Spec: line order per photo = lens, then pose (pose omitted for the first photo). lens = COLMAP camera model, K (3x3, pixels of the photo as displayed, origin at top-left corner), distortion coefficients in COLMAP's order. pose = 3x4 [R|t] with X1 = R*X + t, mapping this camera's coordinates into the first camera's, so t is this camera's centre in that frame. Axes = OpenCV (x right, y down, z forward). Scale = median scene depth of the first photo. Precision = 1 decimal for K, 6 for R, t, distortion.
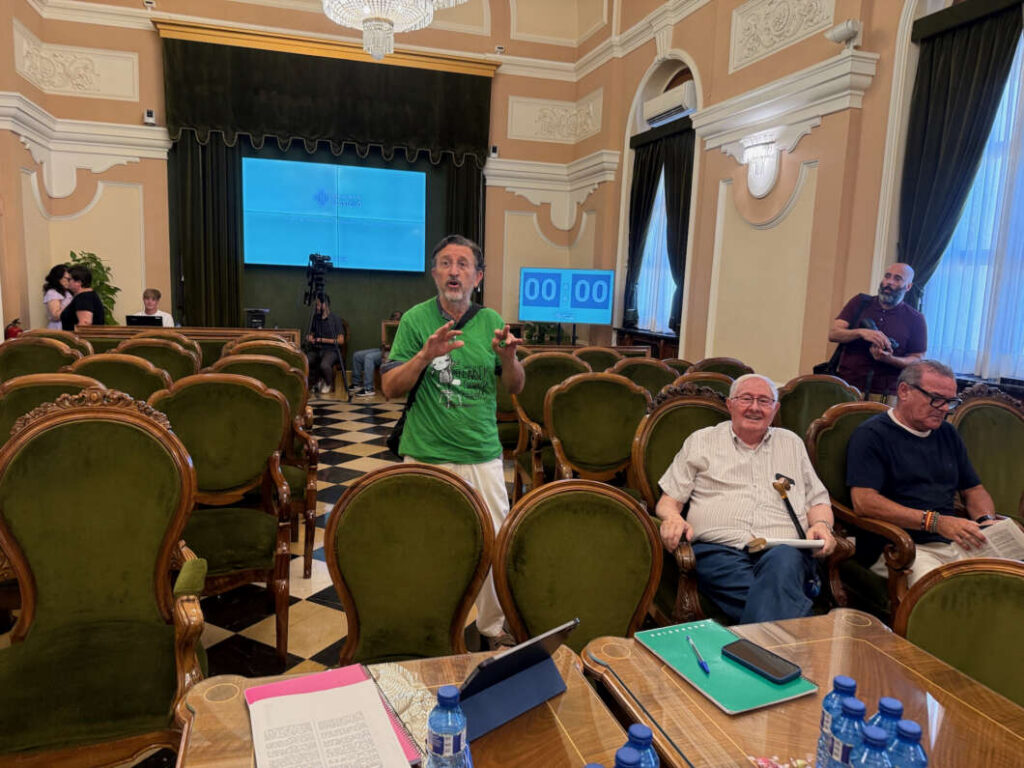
lens RADIAL K [[710.7, 0, 507.0], [0, 710.7, 404.4], [0, 0, 1]] dist [-0.004036, 0.000313]
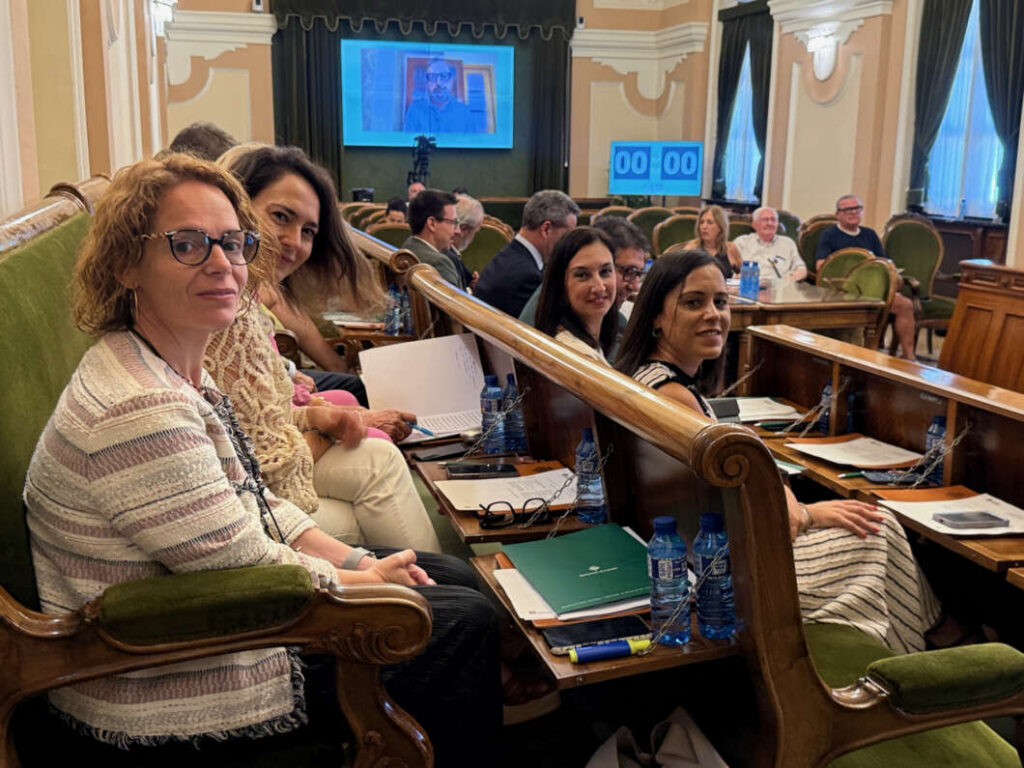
lens RADIAL K [[1083.4, 0, 506.4], [0, 1083.4, 390.7], [0, 0, 1]] dist [0.082333, 0.000000]
pose [[0.999022, -0.017276, -0.040707, -0.080122], [0.019212, 0.998679, 0.047657, 0.096155], [0.039830, -0.048393, 0.998034, -0.643476]]
